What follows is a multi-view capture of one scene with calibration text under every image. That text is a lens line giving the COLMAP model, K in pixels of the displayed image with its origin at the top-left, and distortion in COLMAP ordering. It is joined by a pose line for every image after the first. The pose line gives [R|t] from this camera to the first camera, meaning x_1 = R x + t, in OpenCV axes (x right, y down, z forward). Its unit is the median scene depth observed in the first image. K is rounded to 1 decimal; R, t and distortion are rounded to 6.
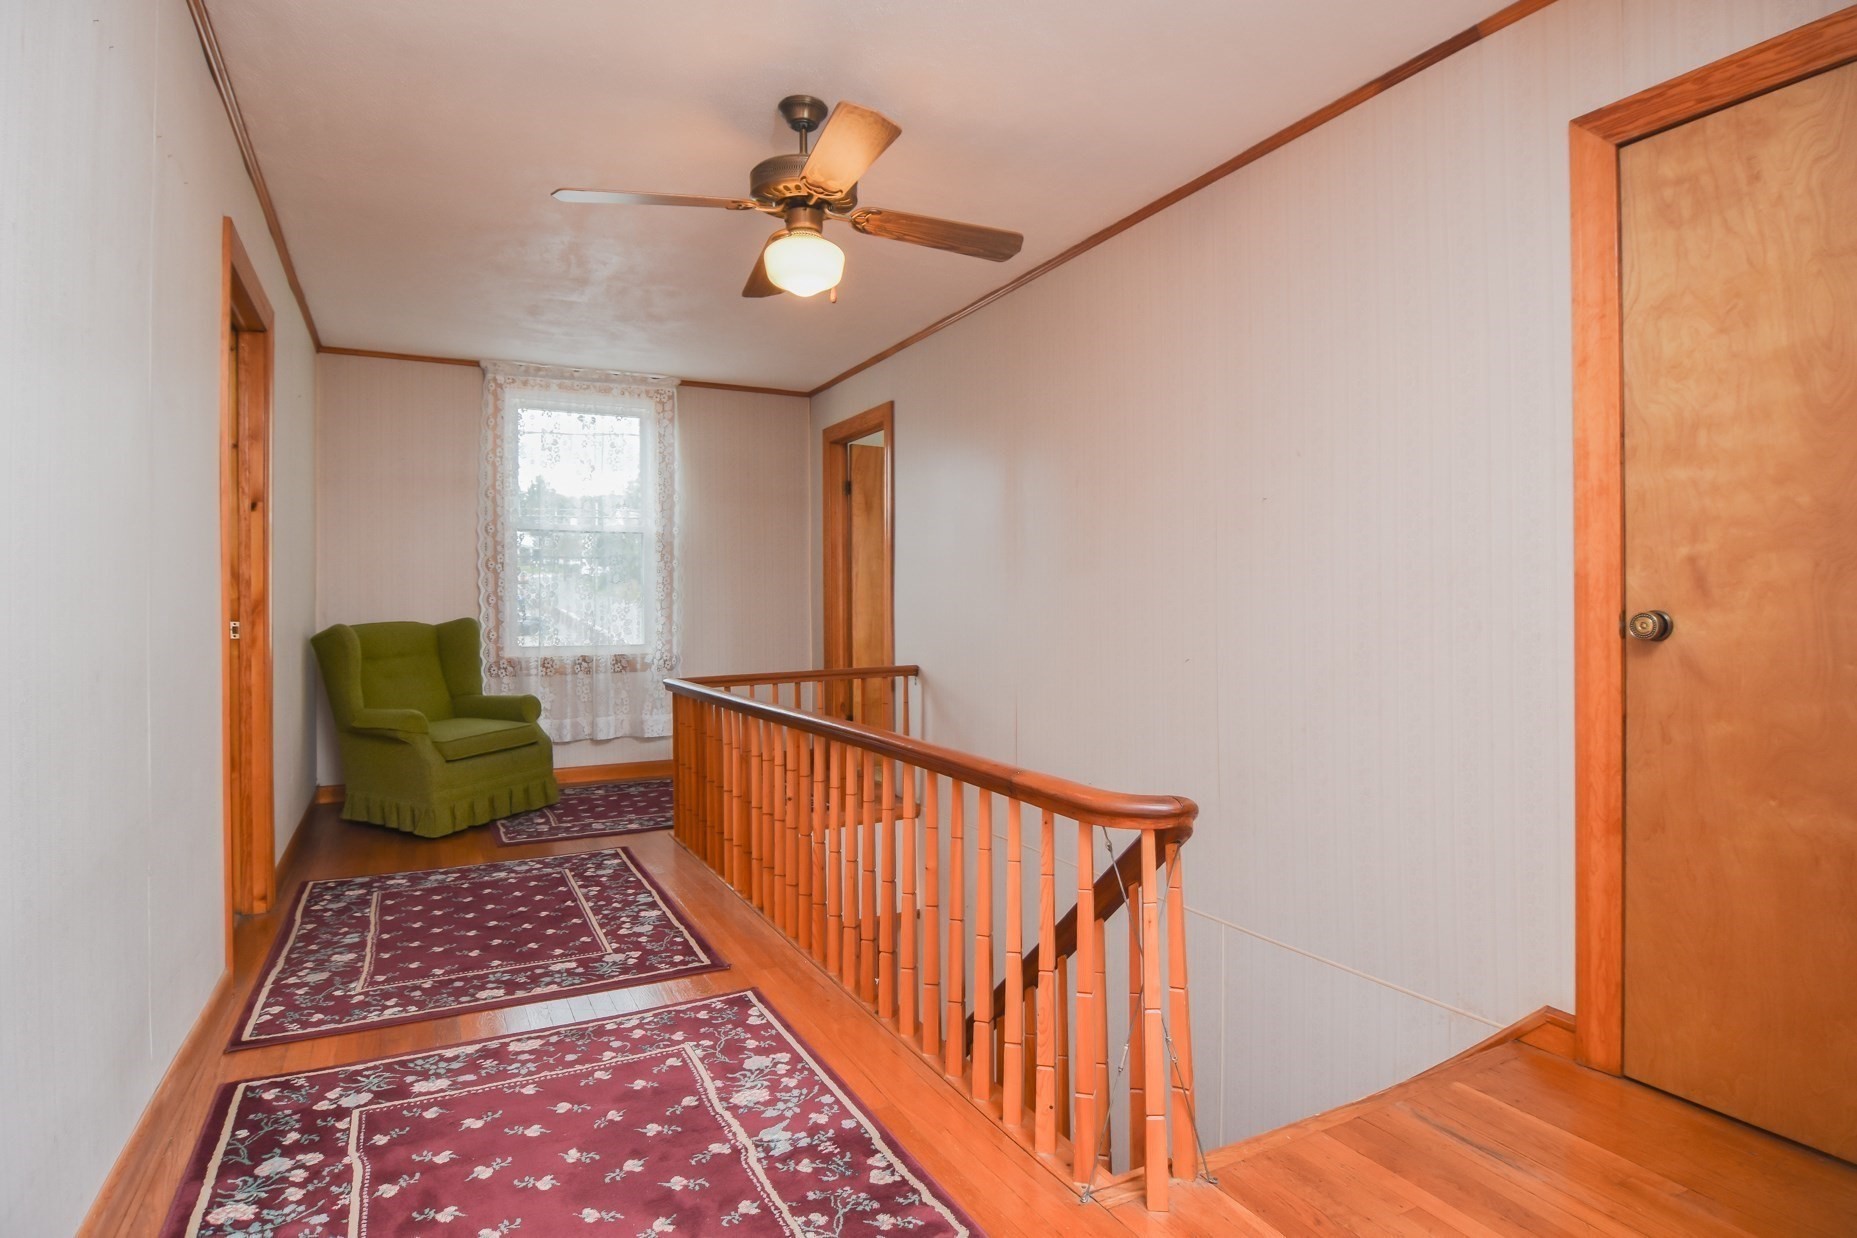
lens RADIAL K [[990.5, 0, 934.8], [0, 990.5, 607.3], [0, 0, 1]] dist [-0.007499, -0.010130]
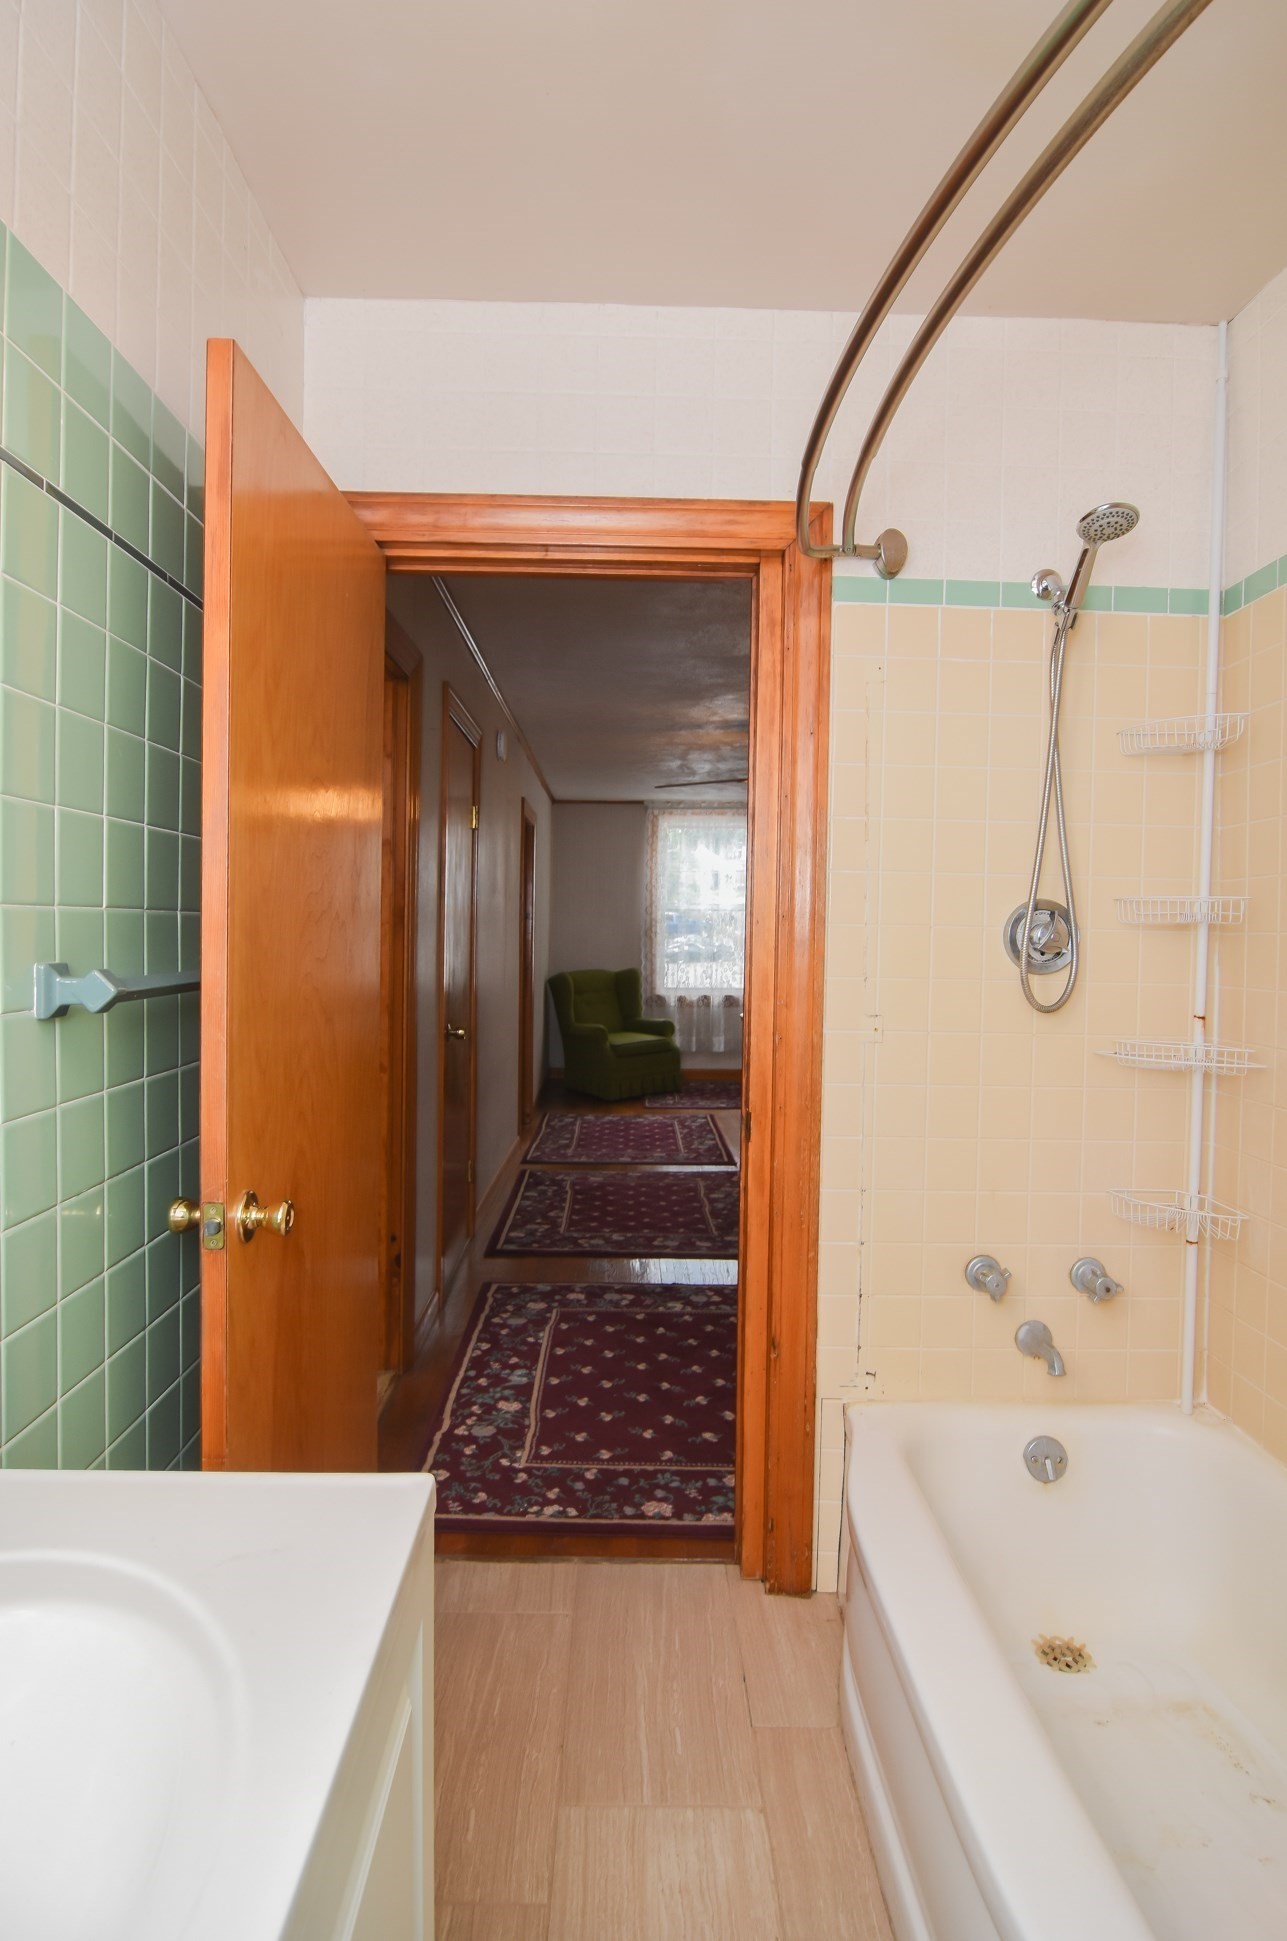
lens RADIAL K [[1035.3, 0, 642.4], [0, 1035.3, 970.2], [0, 0, 1]] dist [-0.007499, -0.010130]
pose [[0.895820, 0.028546, -0.443500, 0.280918], [-0.015443, 0.999332, 0.033128, -0.043854], [0.444149, -0.022827, 0.895662, -0.485944]]
